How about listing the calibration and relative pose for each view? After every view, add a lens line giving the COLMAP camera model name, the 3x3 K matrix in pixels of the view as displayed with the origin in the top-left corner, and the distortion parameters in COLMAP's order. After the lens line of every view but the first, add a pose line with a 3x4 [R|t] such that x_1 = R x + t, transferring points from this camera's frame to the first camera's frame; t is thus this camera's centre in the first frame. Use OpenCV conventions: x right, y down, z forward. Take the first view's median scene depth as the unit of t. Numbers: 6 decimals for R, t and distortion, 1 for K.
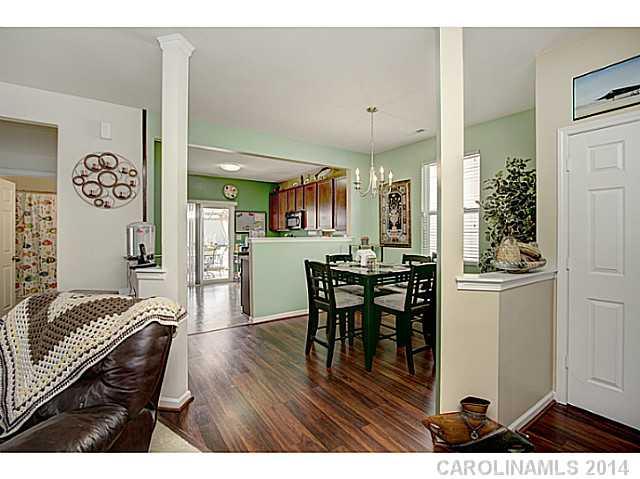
lens RADIAL K [[301.5, 0, 326.6], [0, 301.5, 232.9], [0, 0, 1]] dist [-0.002954, 0.000231]
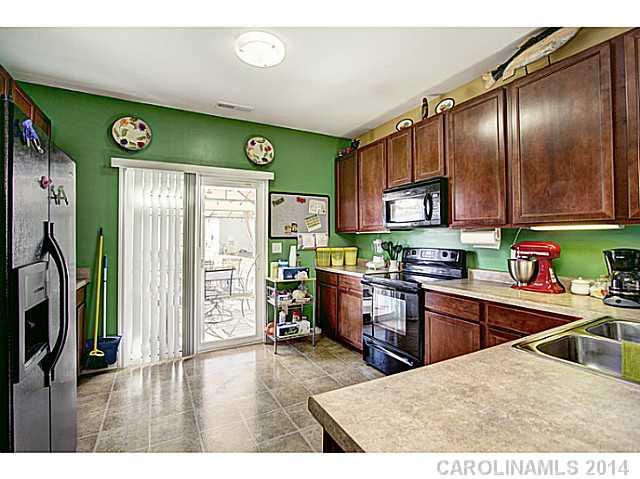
lens RADIAL K [[301.5, 0, 313.9], [0, 301.5, 236.5], [0, 0, 1]] dist [-0.002954, 0.000231]
pose [[0.989684, -0.003937, -0.143214, -0.172399], [0.002755, 0.999961, -0.008446, 0.001626], [0.143242, 0.007965, 0.989656, 0.562129]]
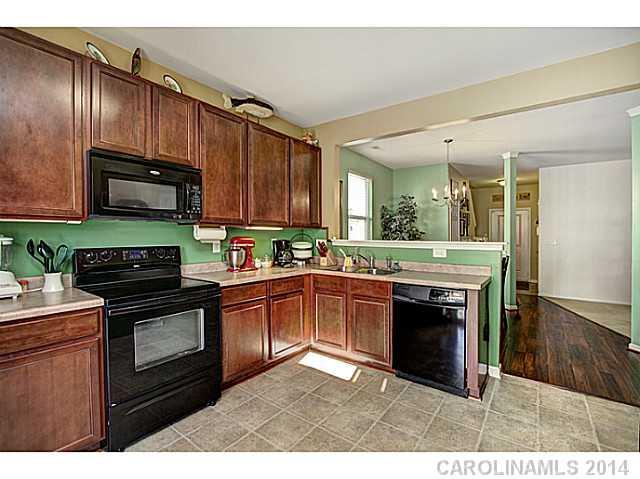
lens RADIAL K [[301.5, 0, 315.8], [0, 301.5, 234.8], [0, 0, 1]] dist [-0.002954, 0.000231]
pose [[-0.299020, 0.004460, 0.954237, -0.430855], [0.004887, 0.999983, -0.003142, 0.003792], [-0.954234, 0.003724, -0.299036, 0.910649]]
